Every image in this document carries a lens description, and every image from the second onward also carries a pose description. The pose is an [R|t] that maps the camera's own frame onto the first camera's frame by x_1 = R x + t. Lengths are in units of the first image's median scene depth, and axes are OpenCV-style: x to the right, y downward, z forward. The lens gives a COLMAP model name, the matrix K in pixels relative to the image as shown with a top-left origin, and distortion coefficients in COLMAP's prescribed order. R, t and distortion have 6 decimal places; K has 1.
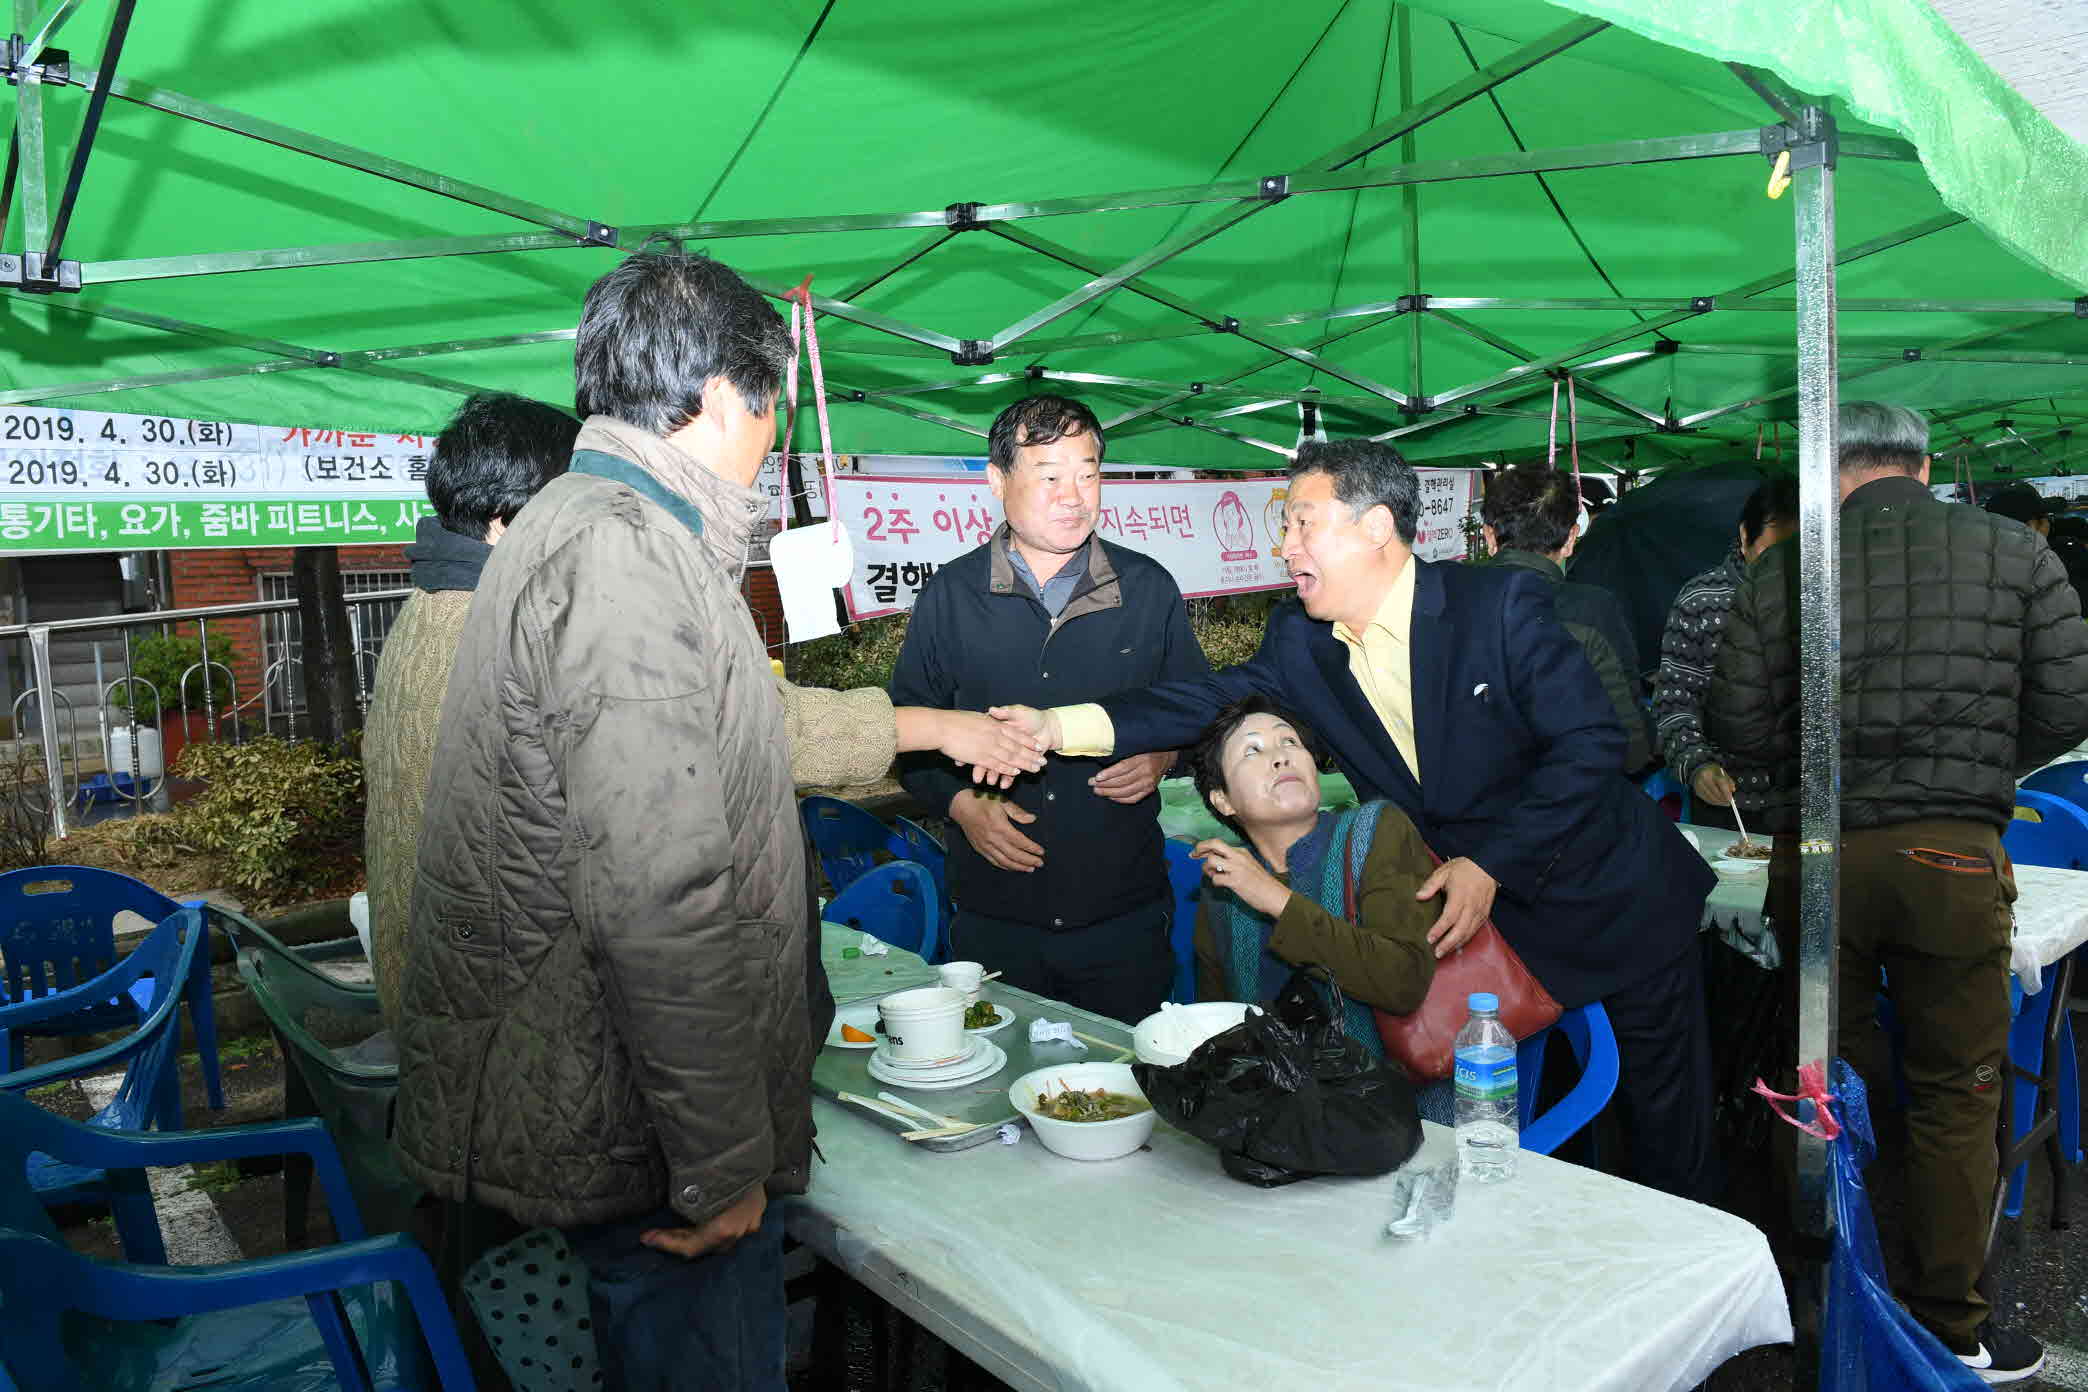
lens RADIAL K [[1463.2, 0, 1044.0], [0, 1463.2, 696.0], [0, 0, 1]] dist [-0.035770, 0.000550]
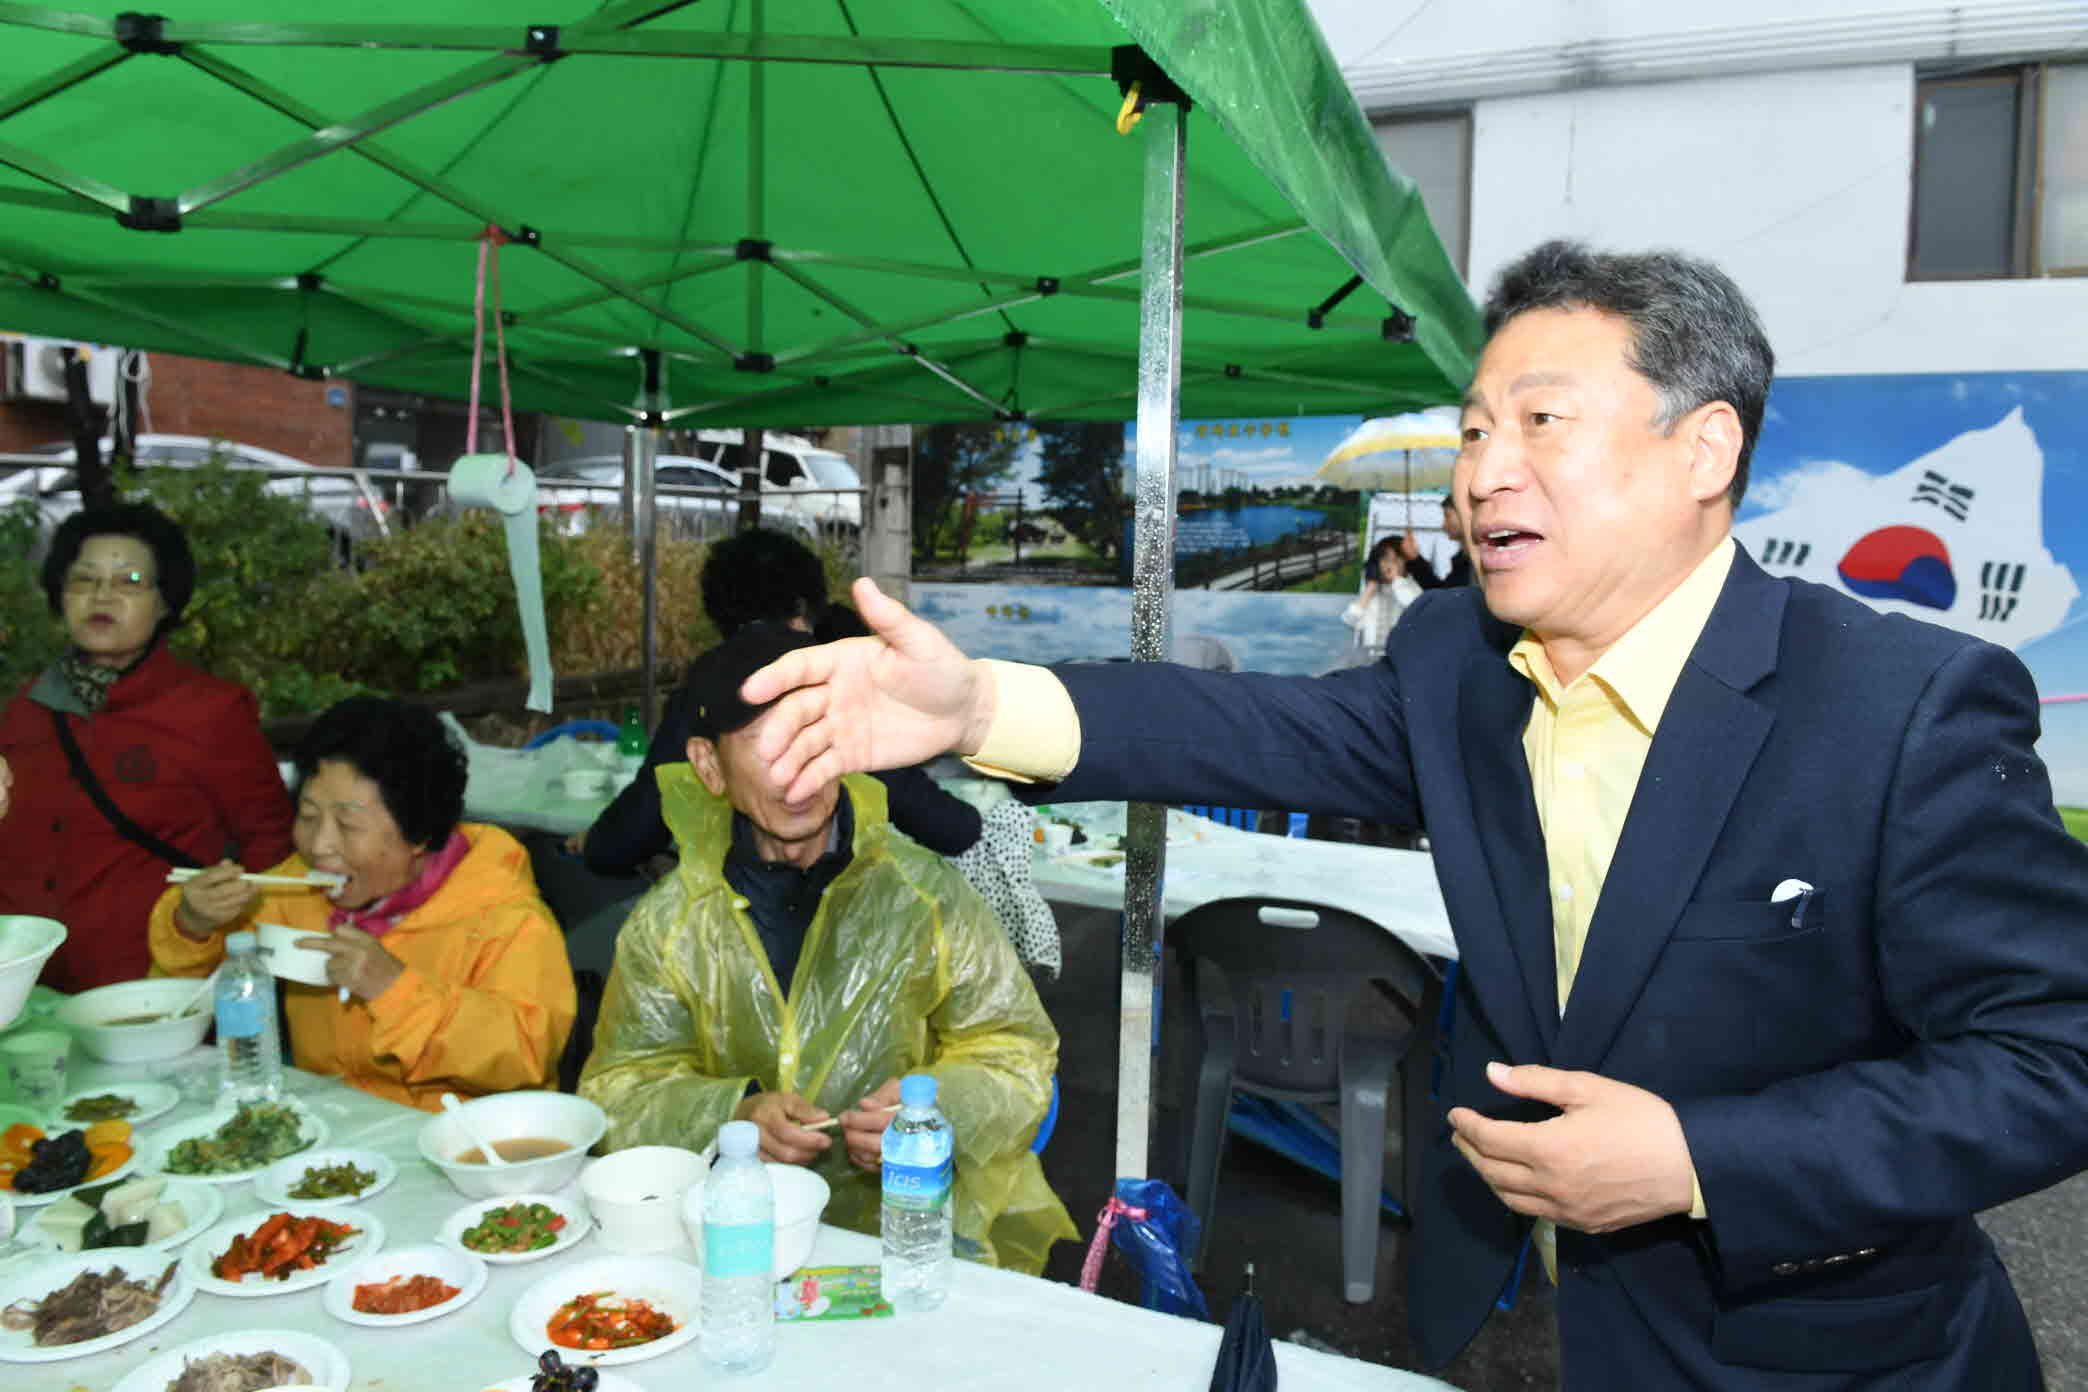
lens RADIAL K [[1463.2, 0, 1044.0], [0, 1463.2, 696.0], [0, 0, 1]] dist [-0.035770, 0.000550]
pose [[0.910676, 0.026817, 0.412250, 0.070787], [-0.034246, 0.999357, 0.010641, -0.013426], [-0.411699, -0.023808, 0.911009, 0.137348]]
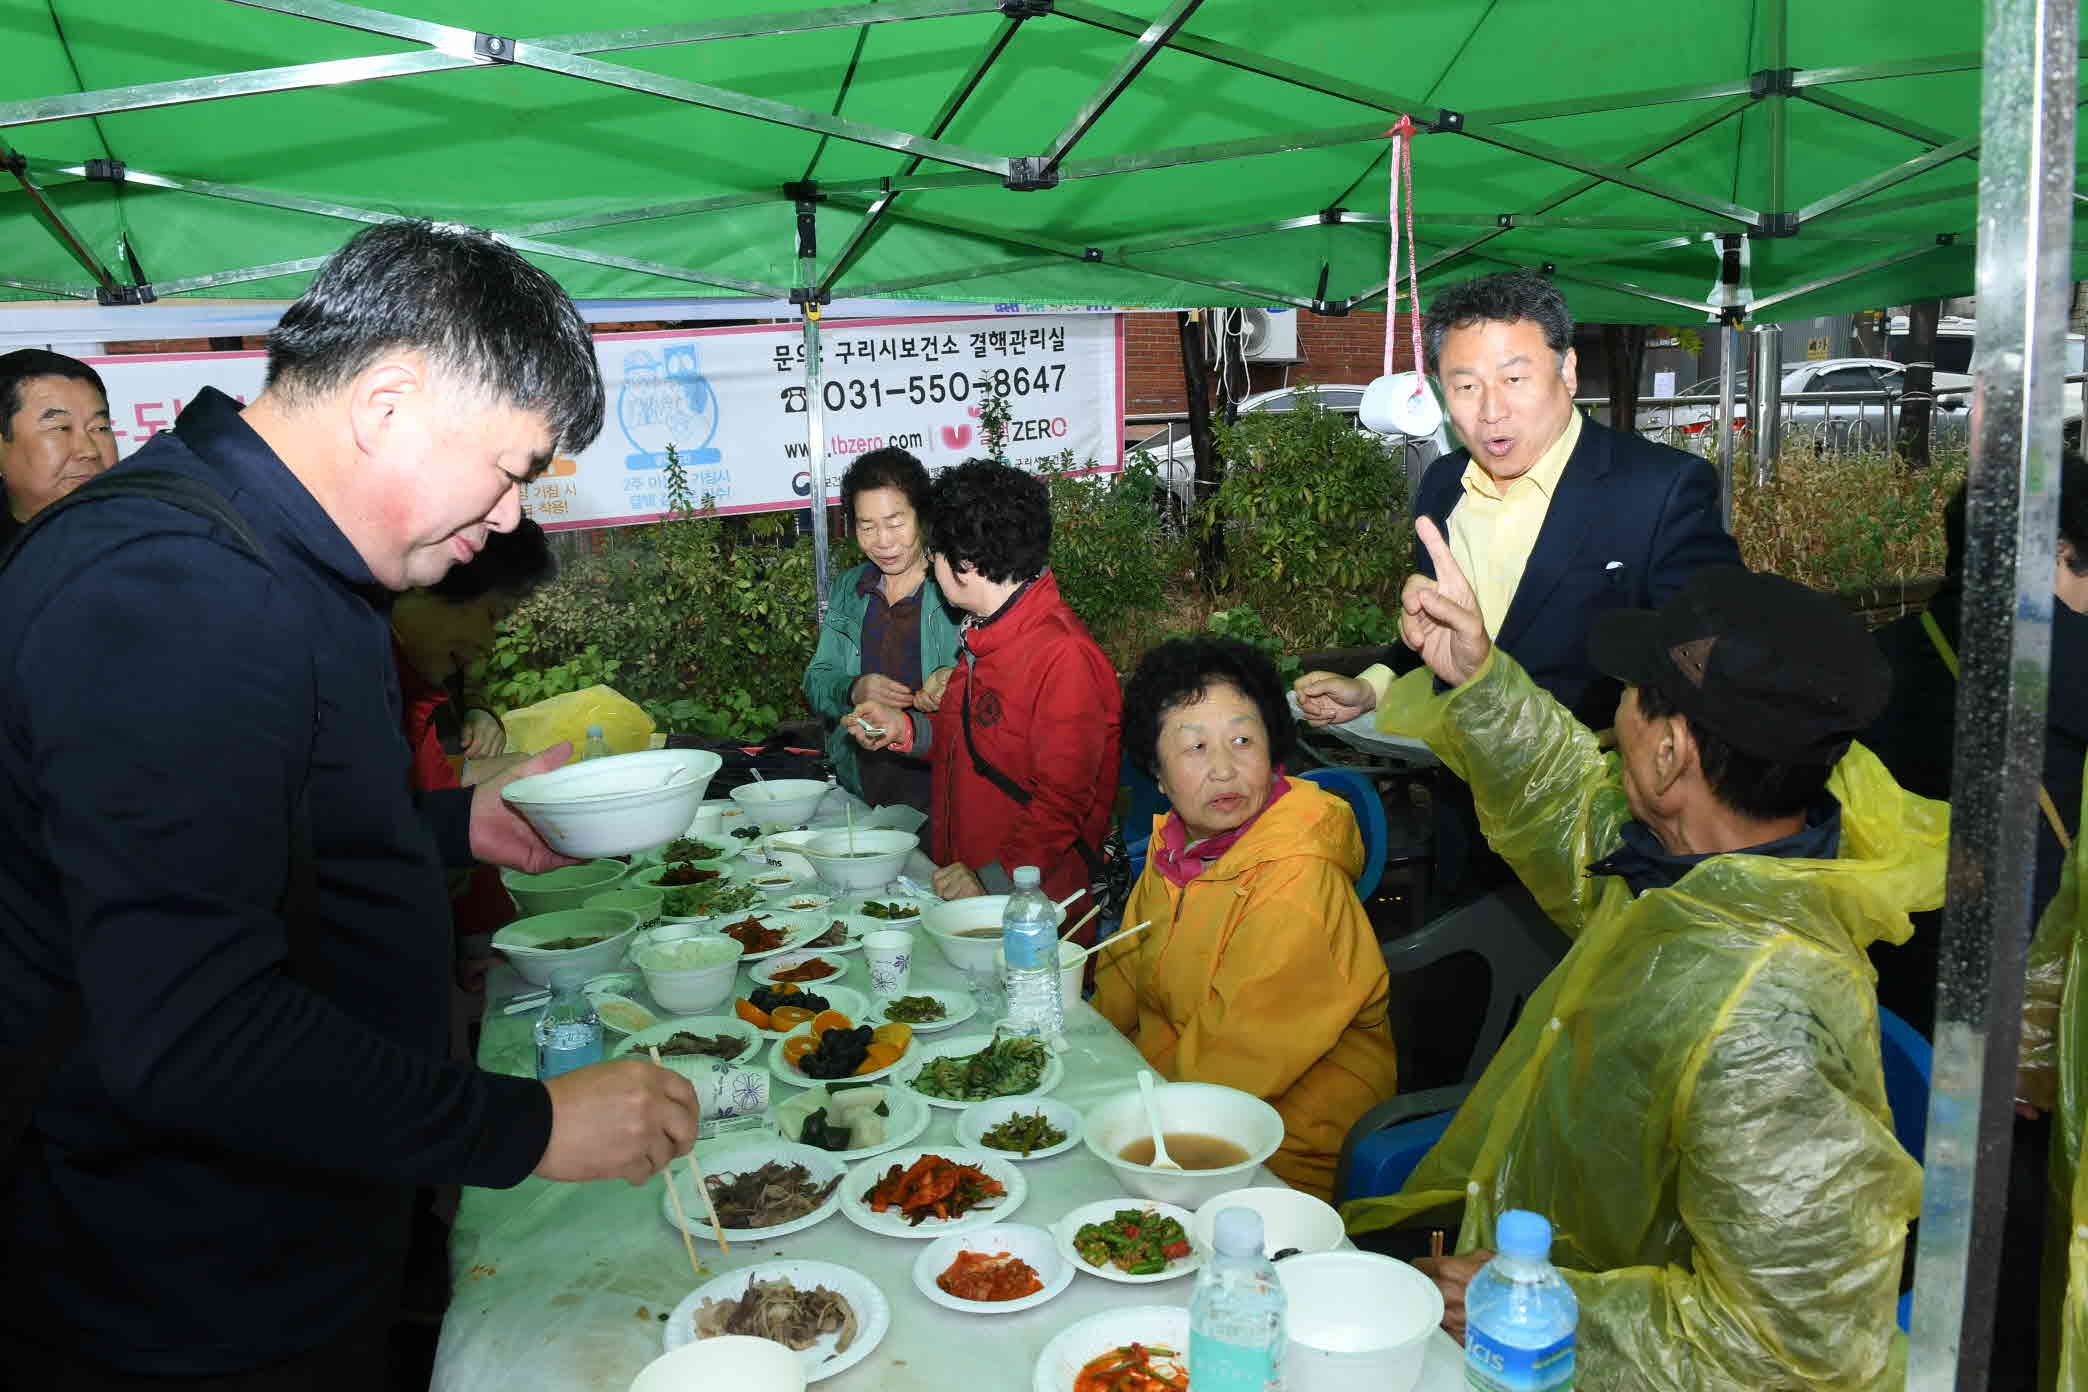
lens RADIAL K [[1463.2, 0, 1044.0], [0, 1463.2, 696.0], [0, 0, 1]] dist [-0.035770, 0.000550]
pose [[0.927257, 0.067089, -0.368366, 0.262094], [-0.036486, 0.995325, 0.089431, -0.026723], [0.372644, -0.069485, 0.925369, 0.258232]]
